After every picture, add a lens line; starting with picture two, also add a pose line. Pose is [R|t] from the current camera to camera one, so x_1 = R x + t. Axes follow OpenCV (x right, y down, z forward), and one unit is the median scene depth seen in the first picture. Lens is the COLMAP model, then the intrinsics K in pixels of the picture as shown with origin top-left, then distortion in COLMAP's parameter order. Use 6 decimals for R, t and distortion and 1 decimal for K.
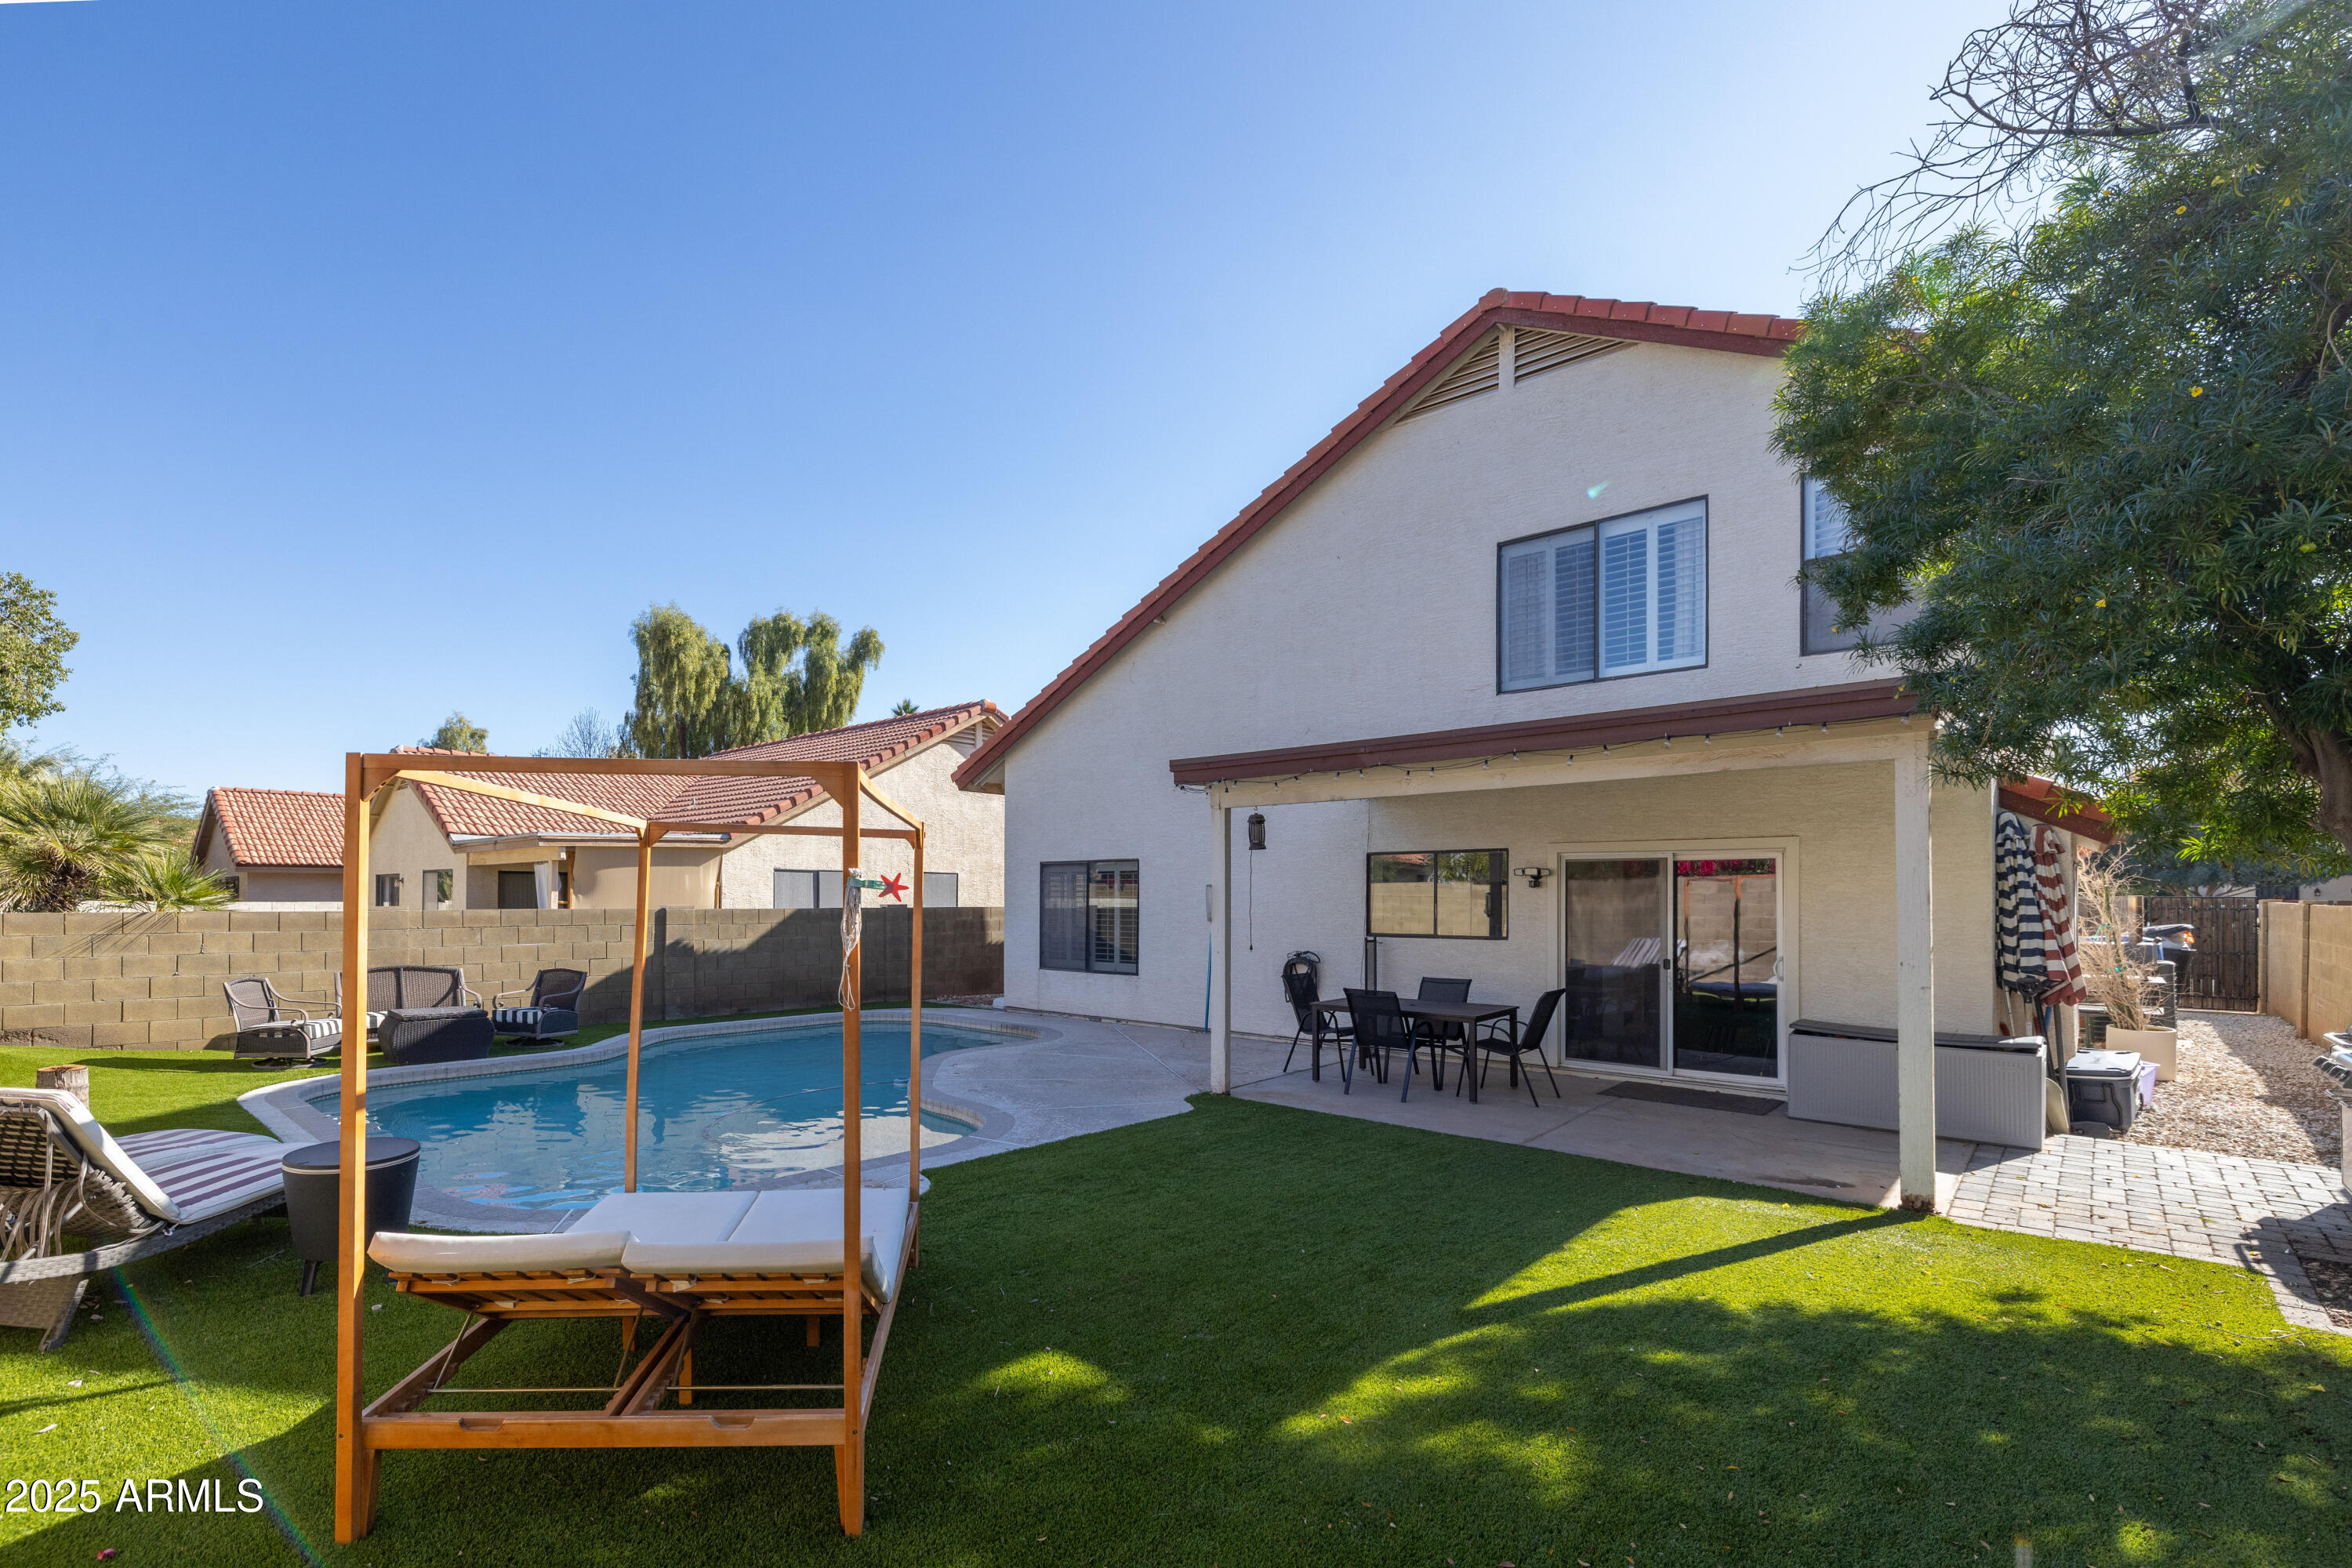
lens RADIAL K [[1043.5, 0, 1056.8], [0, 1043.5, 884.7], [0, 0, 1]] dist [-0.002377, -0.000311]
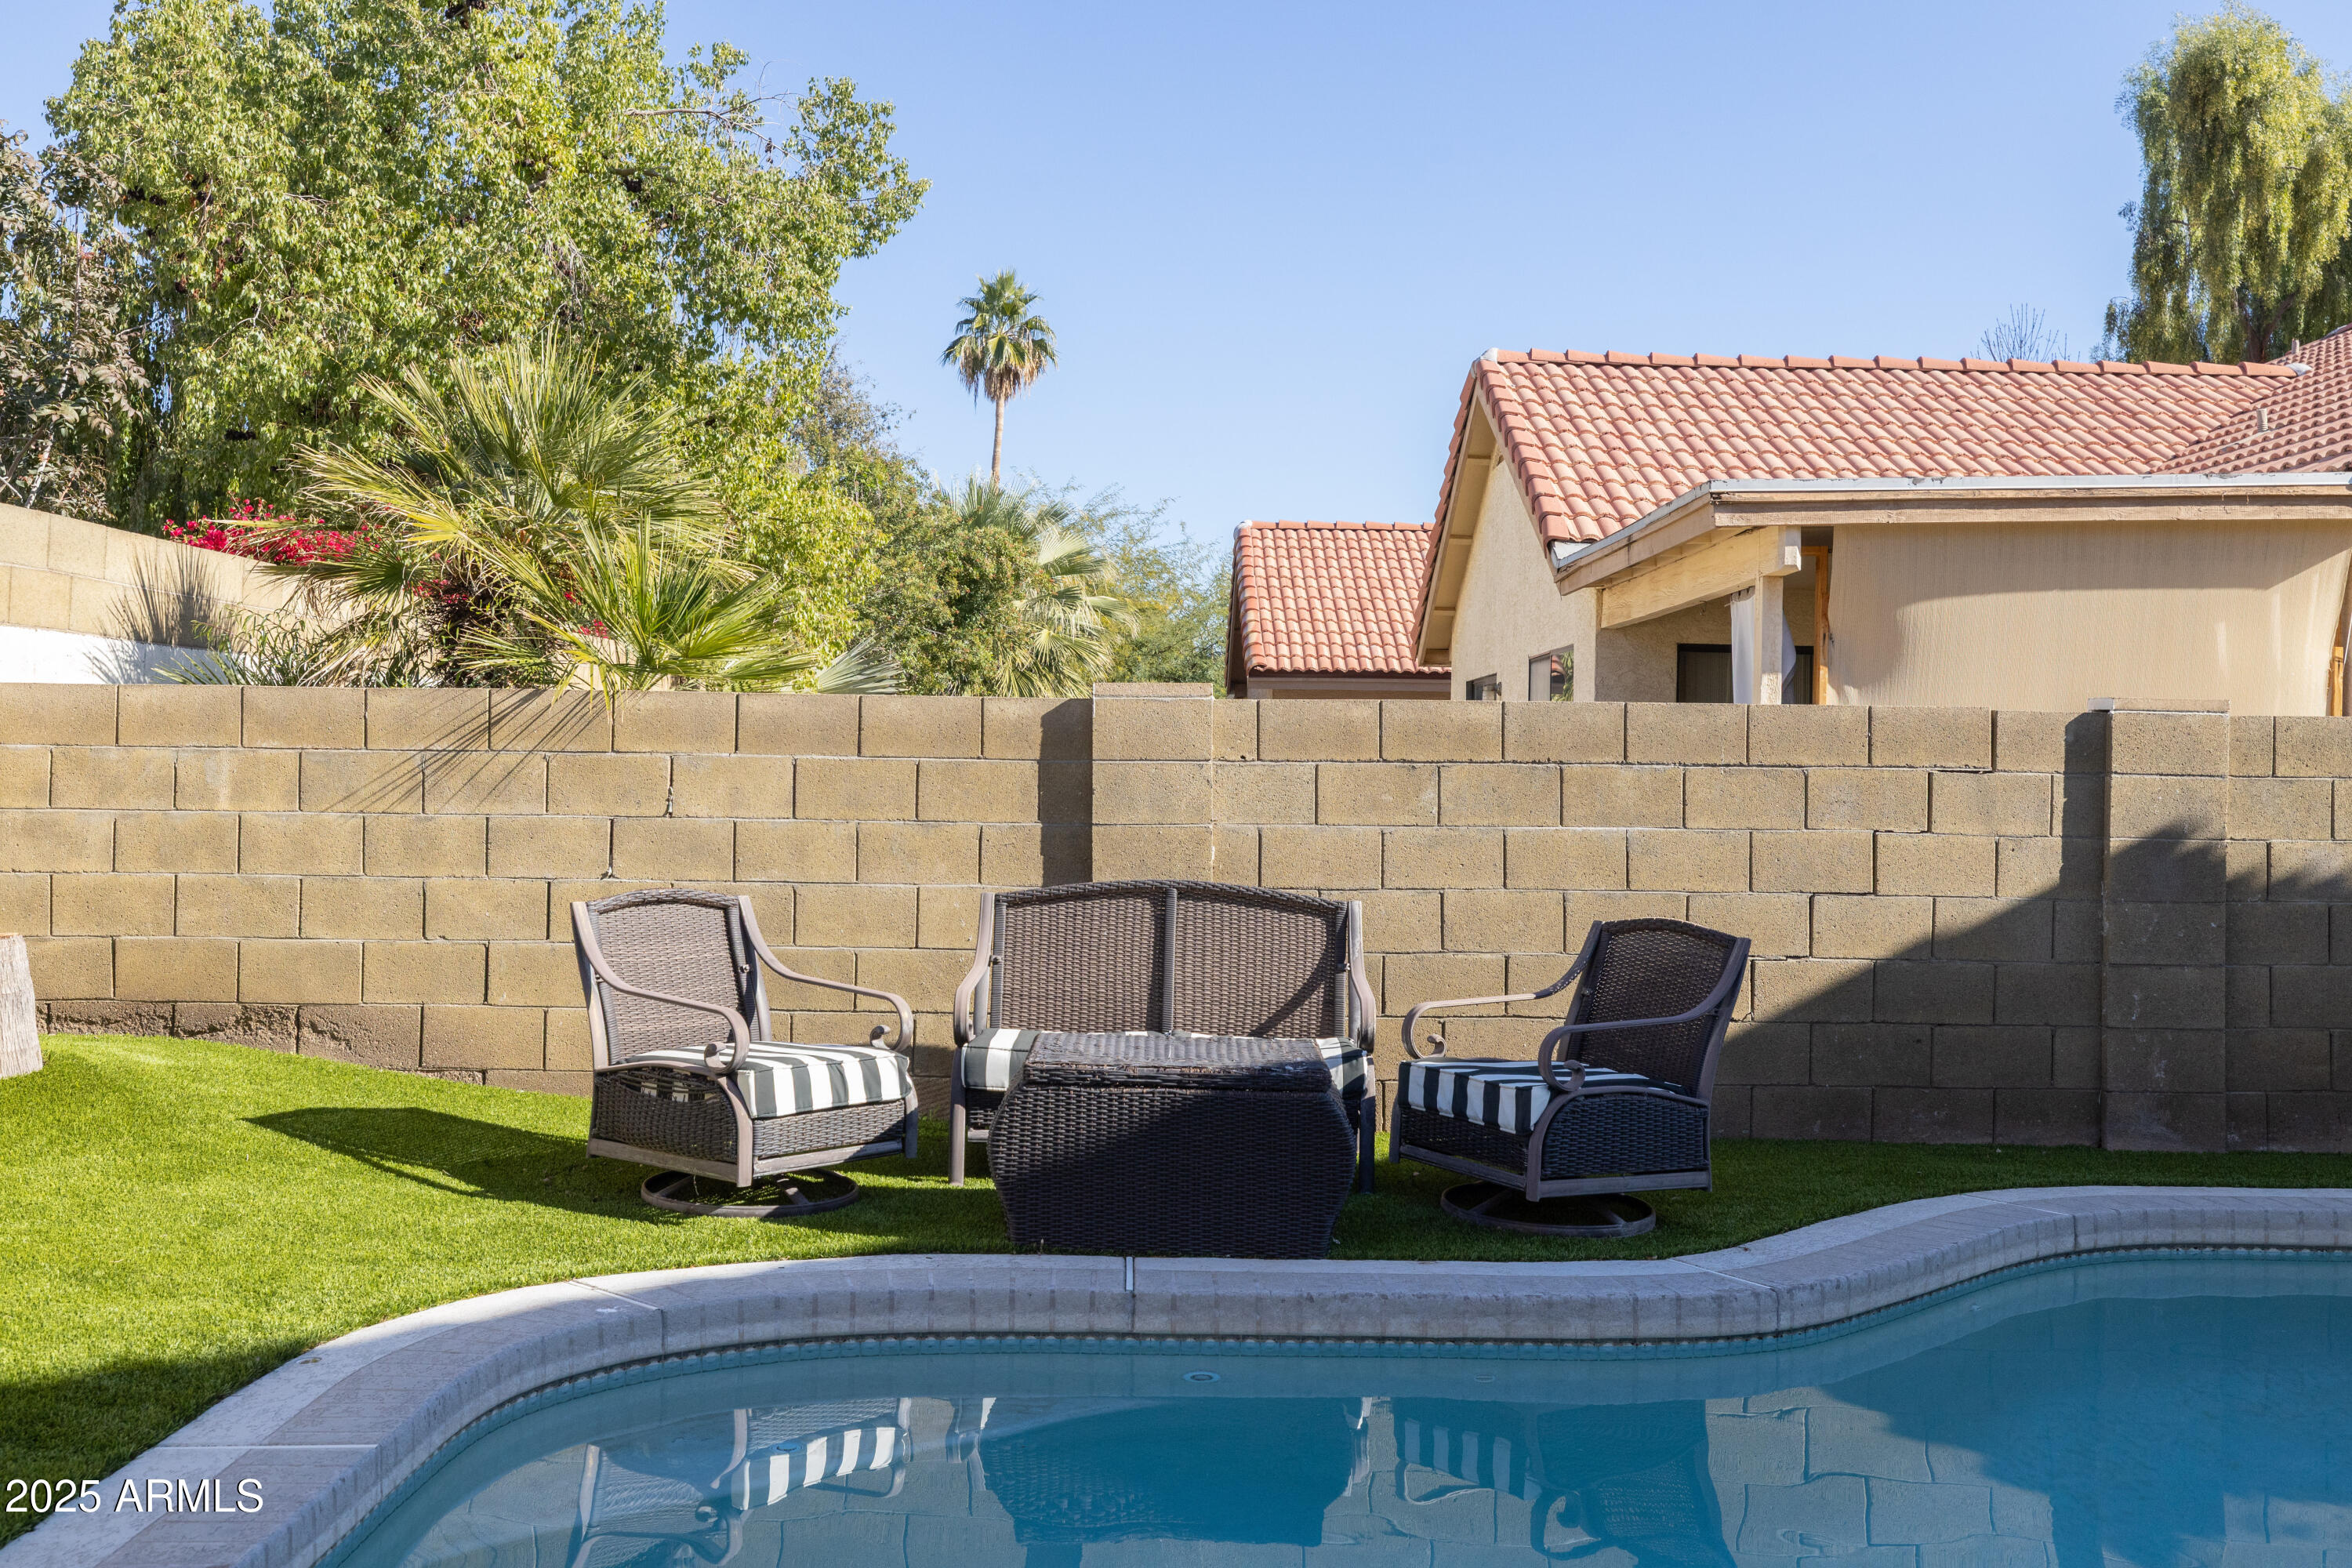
lens RADIAL K [[2242.4, 0, 1176.0], [0, 2242.4, 784.0], [0, 0, 1]] dist [-0.001506, -0.001308]
pose [[0.696630, 0.007529, -0.717391, -0.163220], [-0.001665, 0.999959, 0.008878, 0.041935], [0.717429, -0.004990, 0.696614, 0.525172]]
